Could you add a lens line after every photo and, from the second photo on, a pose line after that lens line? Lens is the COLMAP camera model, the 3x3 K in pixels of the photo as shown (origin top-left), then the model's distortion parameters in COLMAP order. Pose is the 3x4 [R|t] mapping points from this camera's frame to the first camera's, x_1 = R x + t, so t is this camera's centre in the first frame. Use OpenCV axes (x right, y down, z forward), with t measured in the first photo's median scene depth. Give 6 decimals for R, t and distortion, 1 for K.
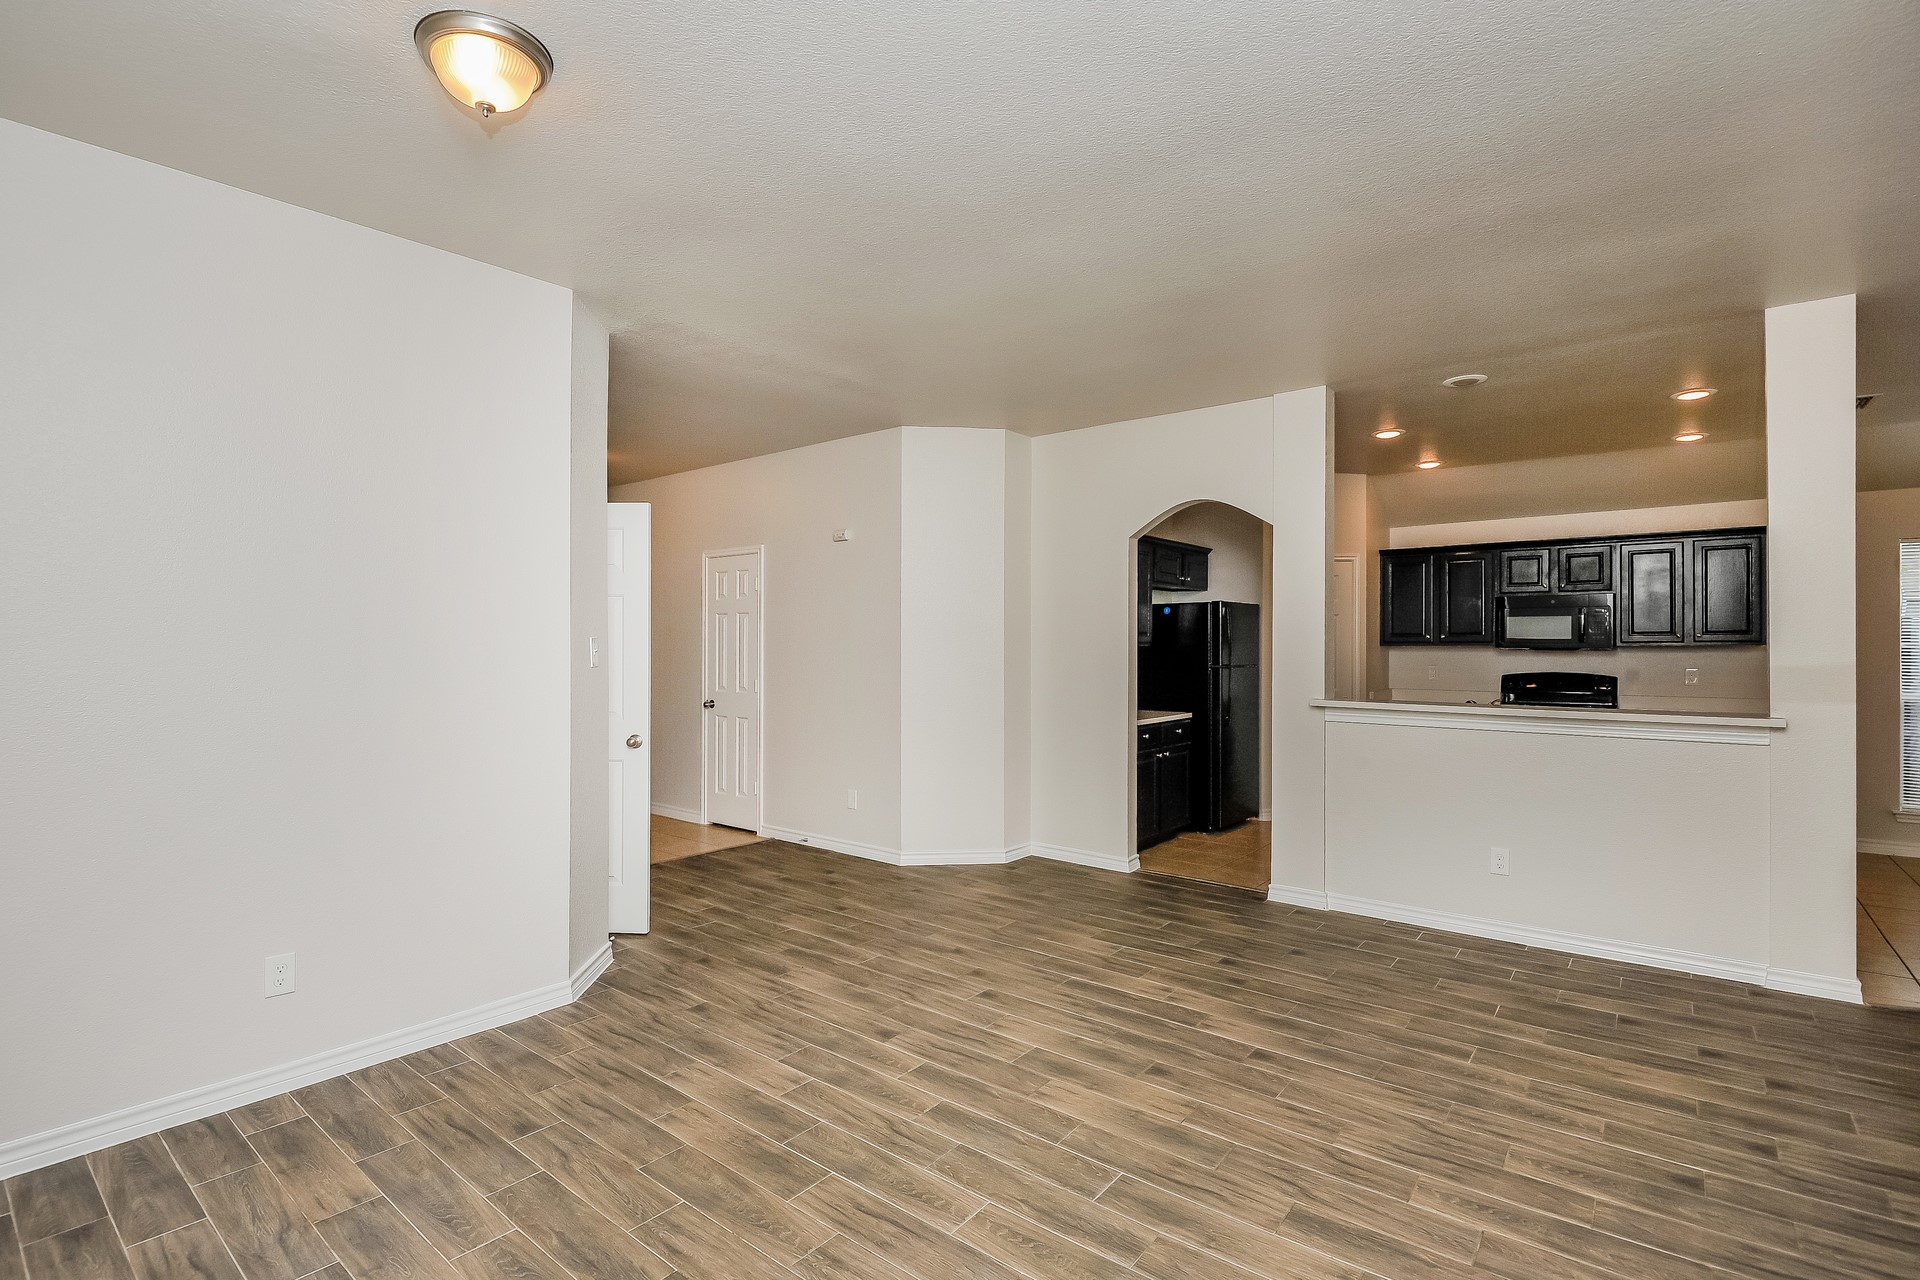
lens RADIAL K [[890.0, 0, 960.2], [0, 890.0, 648.1], [0, 0, 1]] dist [-0.009726, -0.001456]
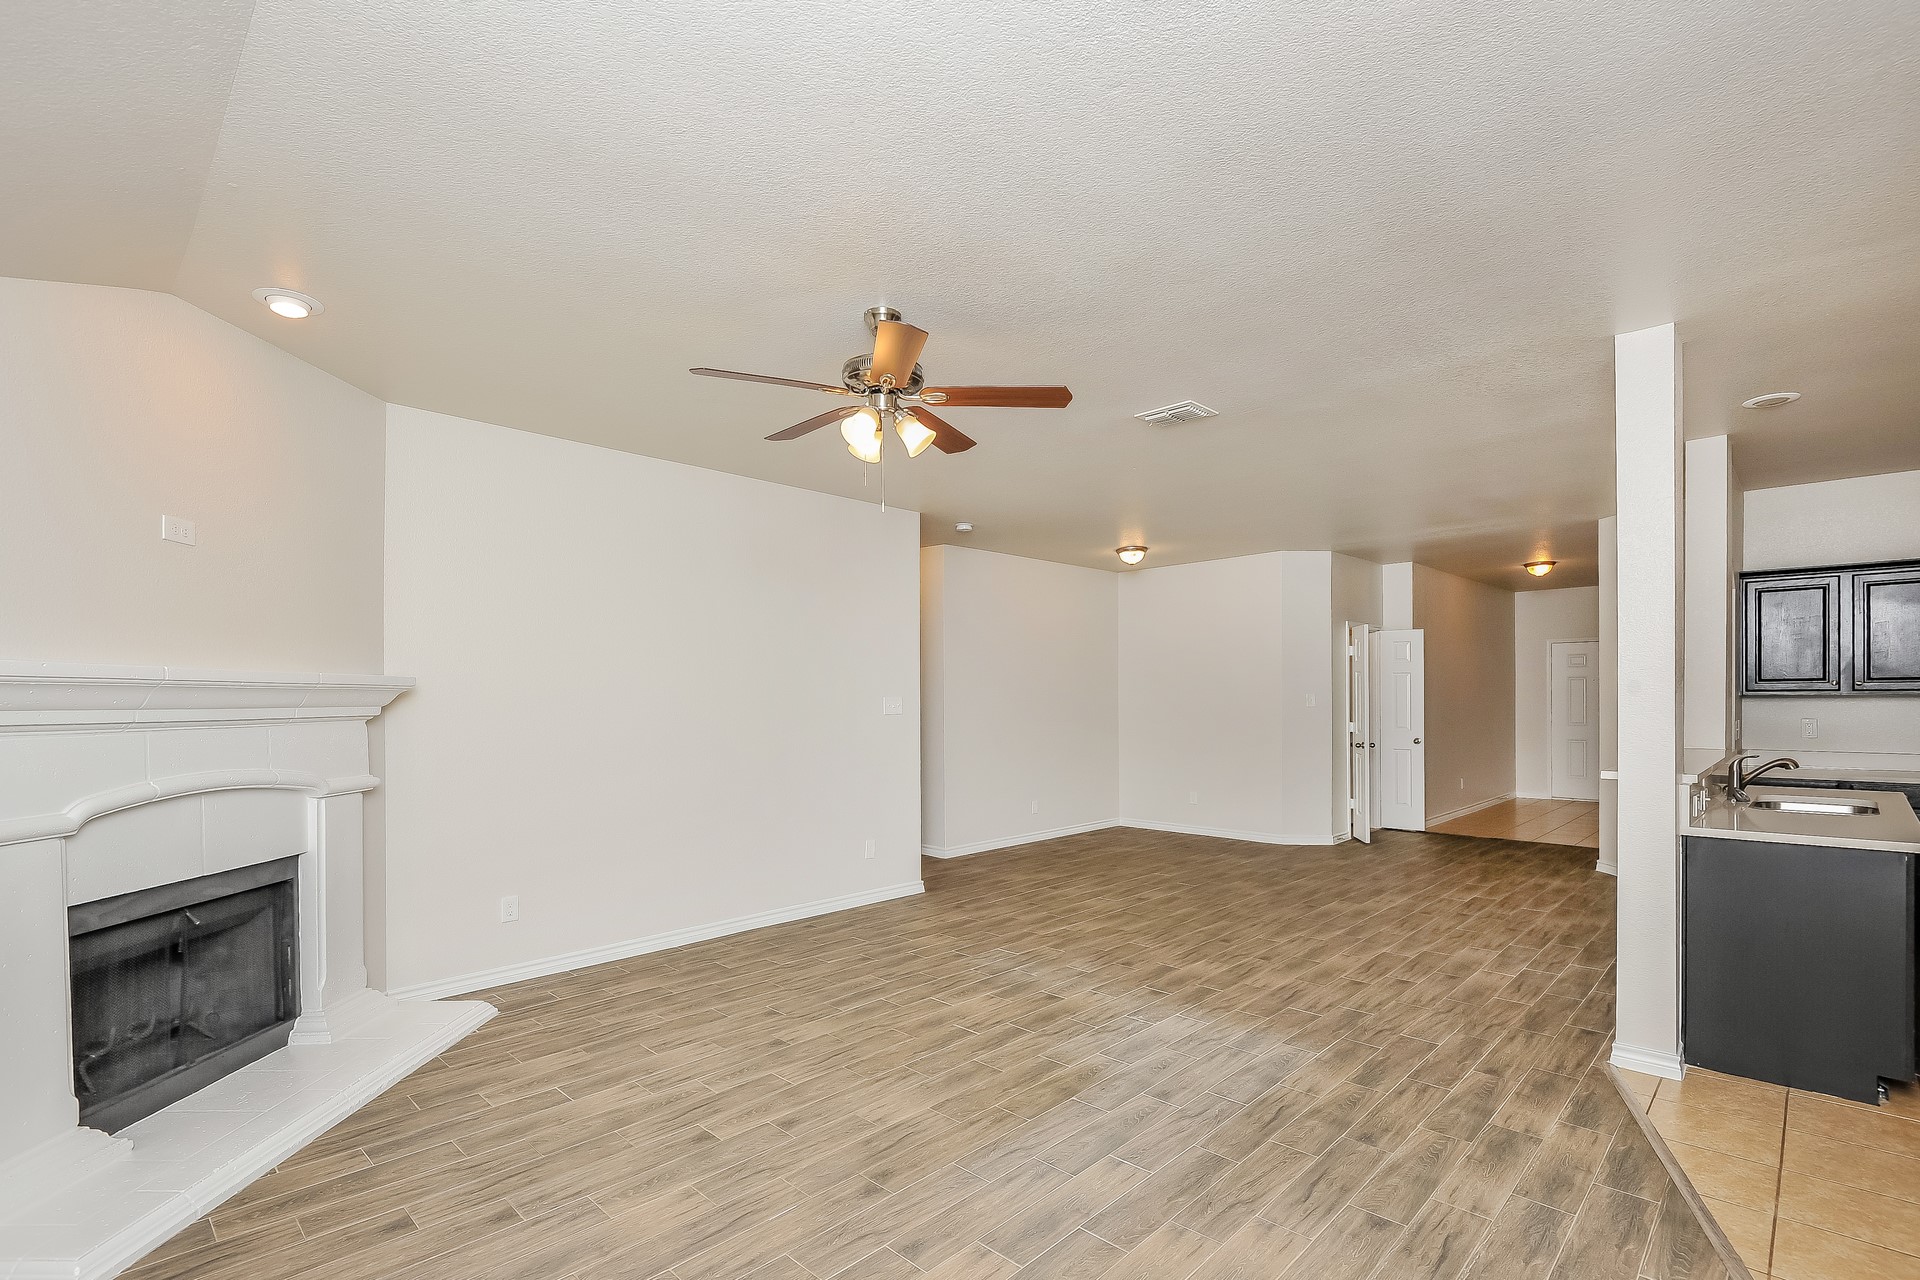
lens RADIAL K [[890.0, 0, 961.5], [0, 890.0, 701.0], [0, 0, 1]] dist [-0.009726, -0.001456]
pose [[-0.109146, 0.003006, -0.994021, 2.040702], [-0.000486, 0.999995, 0.003078, 0.000737], [0.994026, 0.000819, -0.109144, 0.383864]]
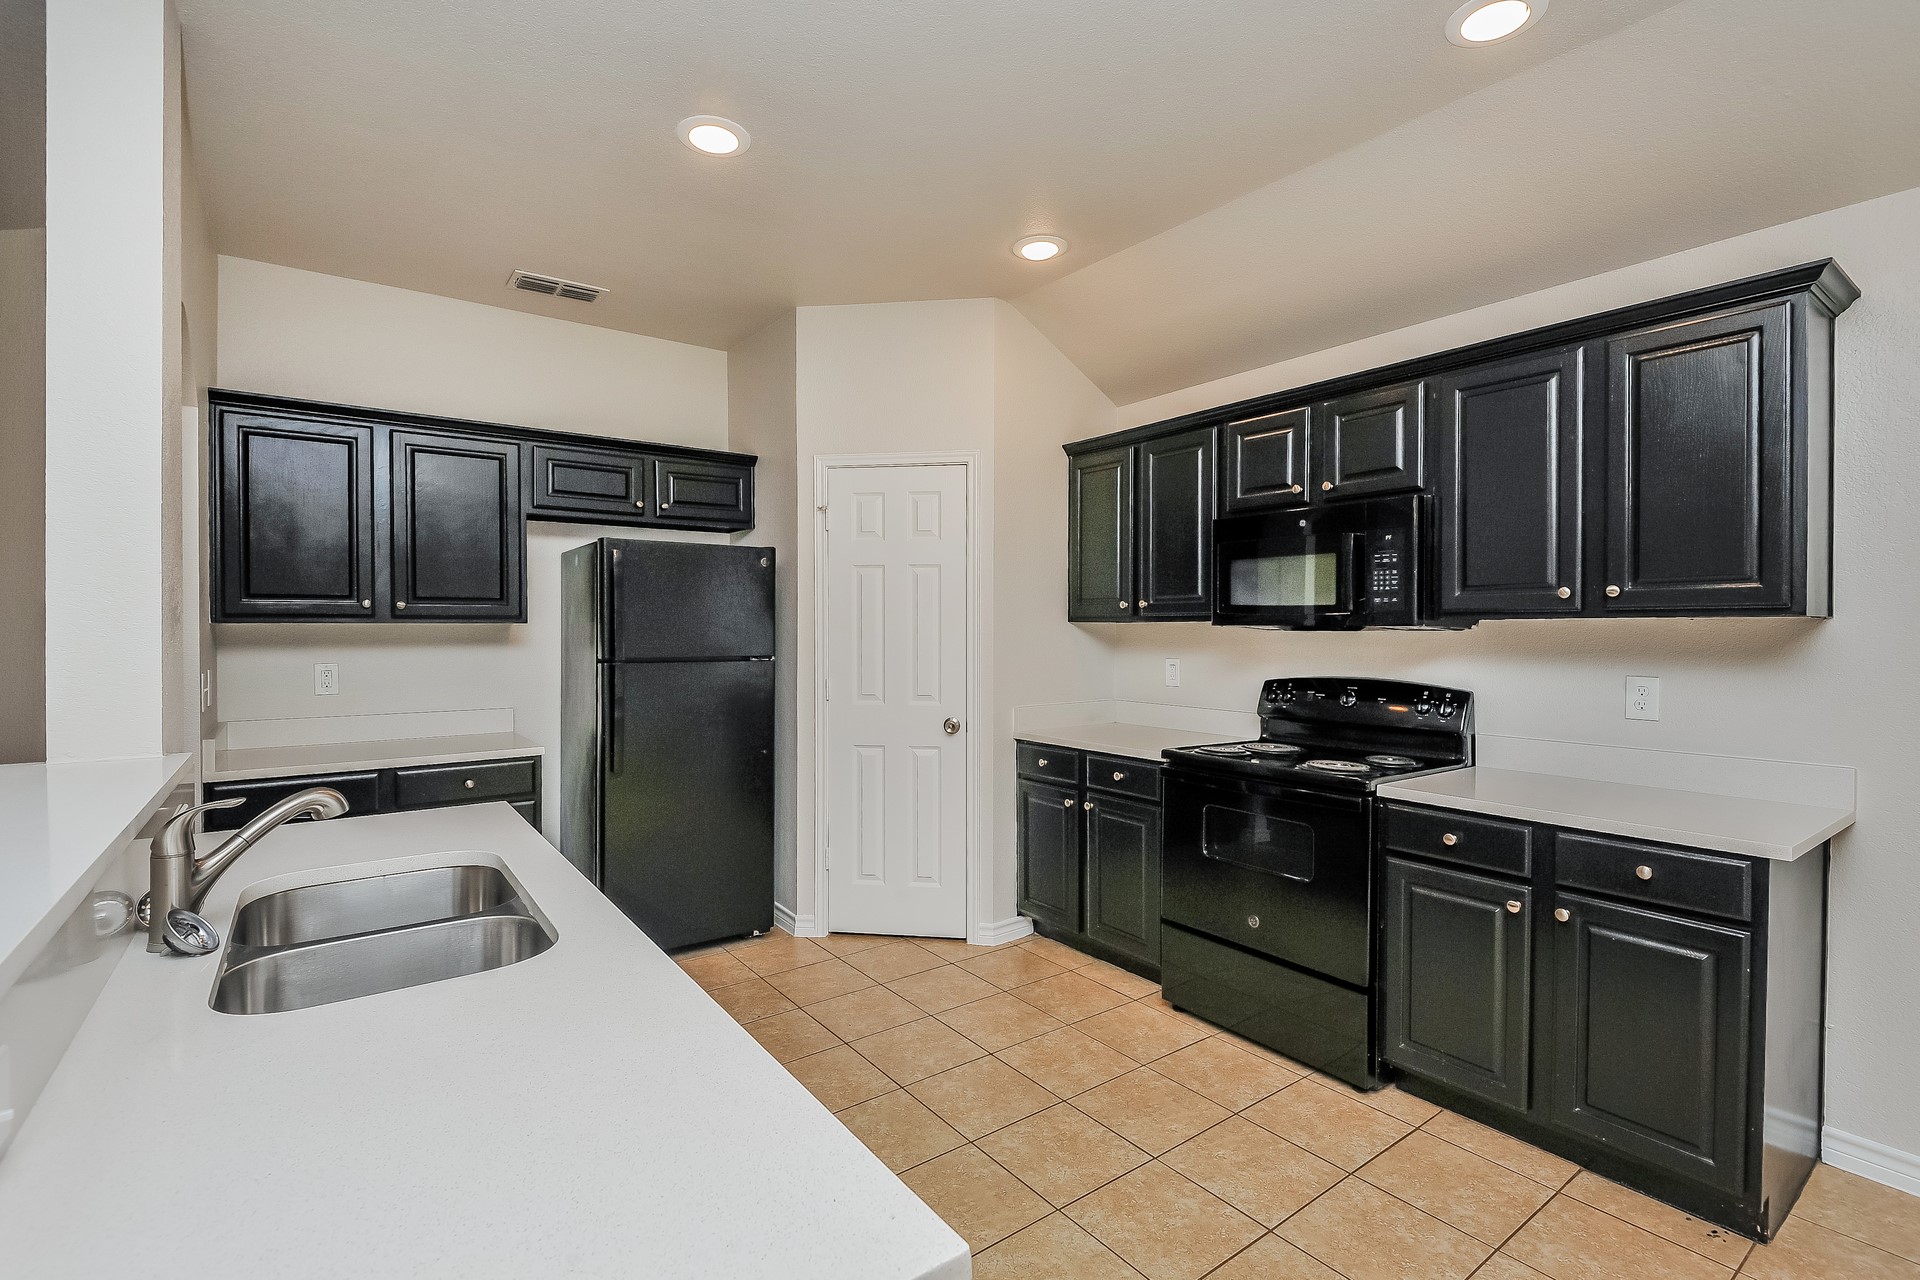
lens RADIAL K [[890.0, 0, 962.3], [0, 890.0, 626.1], [0, 0, 1]] dist [-0.009726, -0.001456]
pose [[0.968683, -0.002290, -0.248291, 1.164164], [0.000805, 0.999981, -0.006084, 0.004226], [0.248300, 0.005693, 0.968666, 1.000512]]
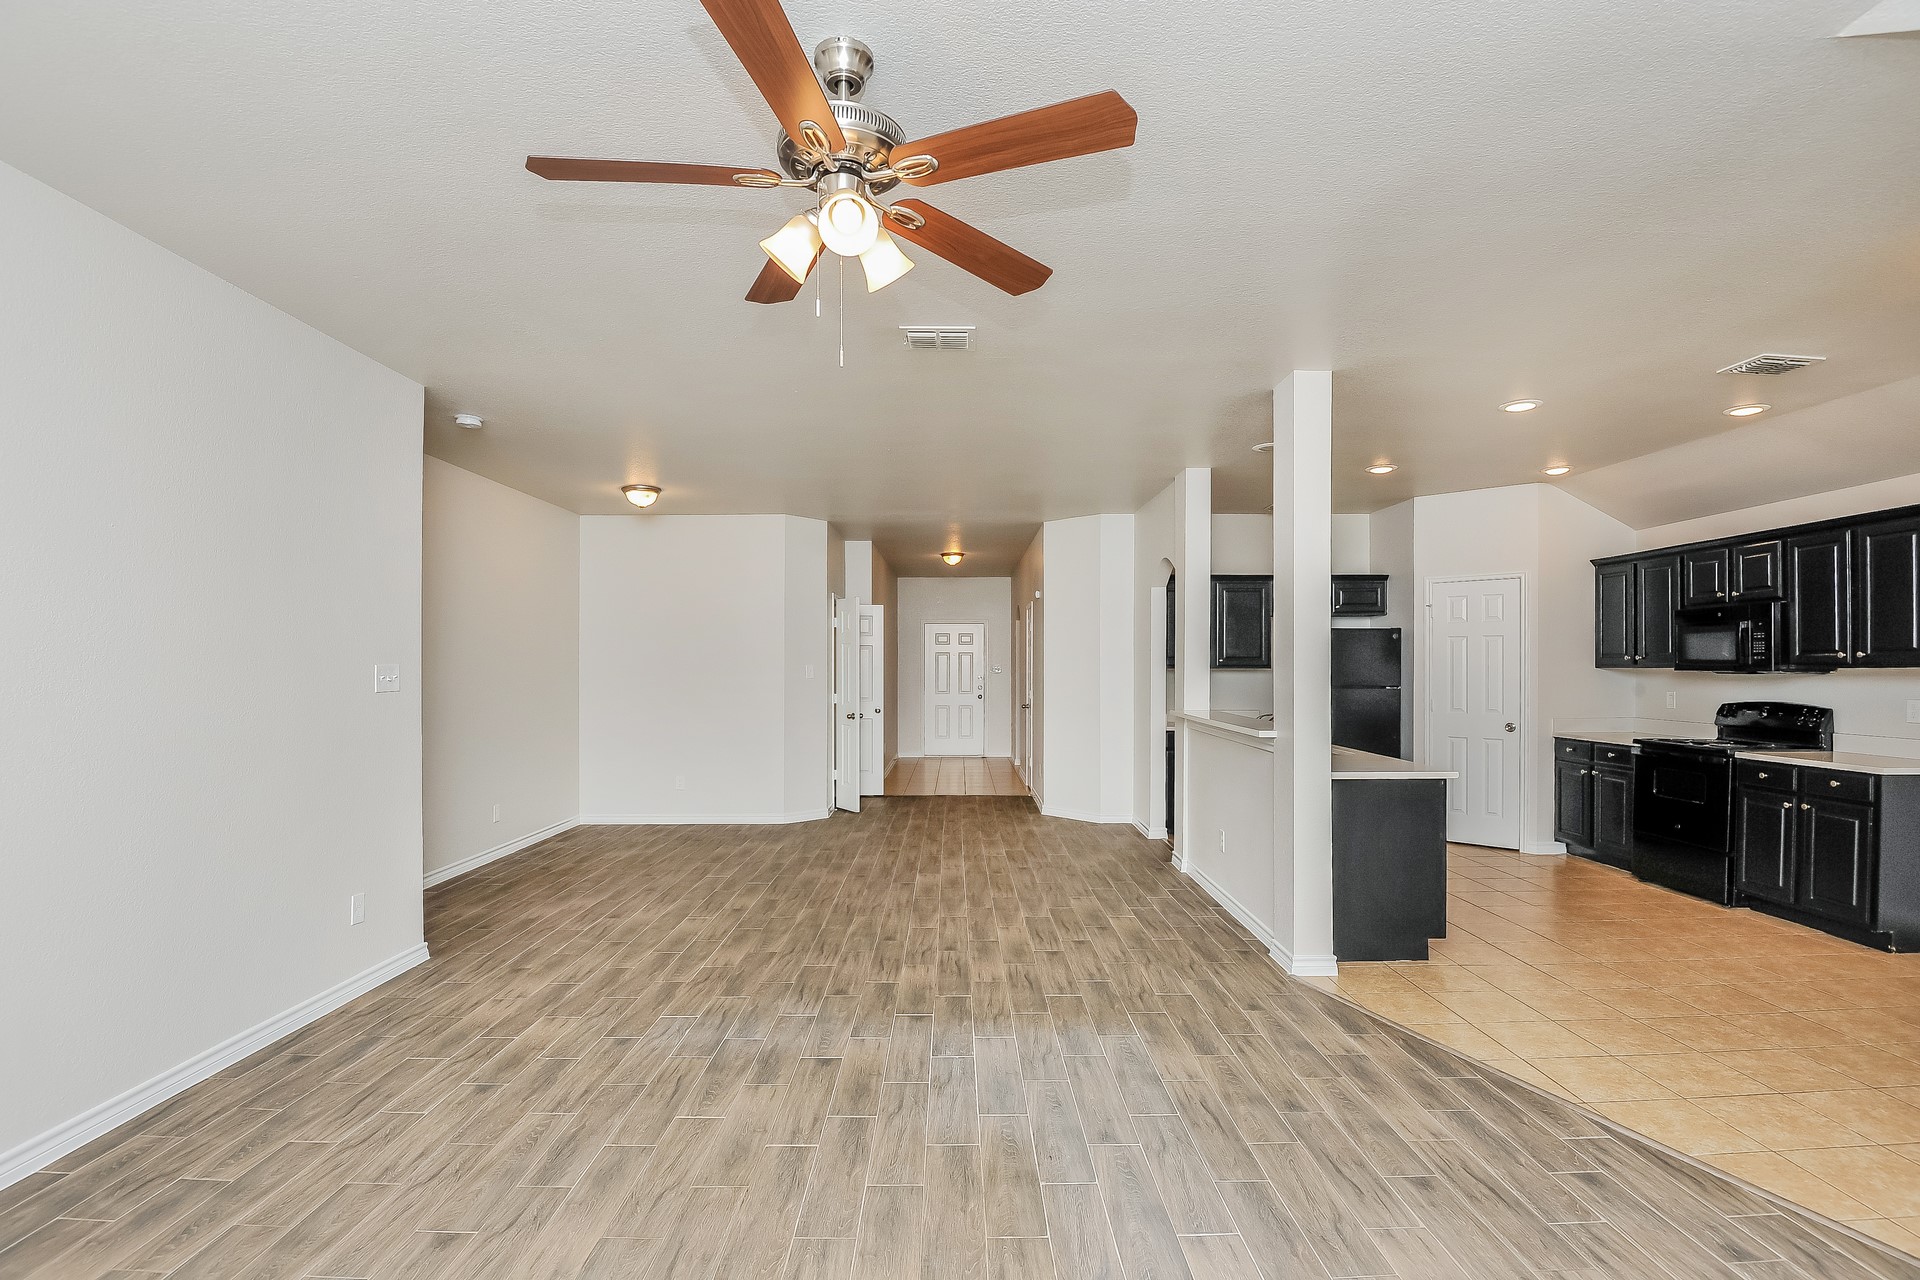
lens RADIAL K [[890.0, 0, 968.9], [0, 890.0, 675.3], [0, 0, 1]] dist [-0.009726, -0.001456]
pose [[0.627849, 0.005321, -0.778317, 1.649874], [-0.000510, 0.999979, 0.006425, -0.003111], [0.778335, -0.003637, 0.627838, -0.084009]]
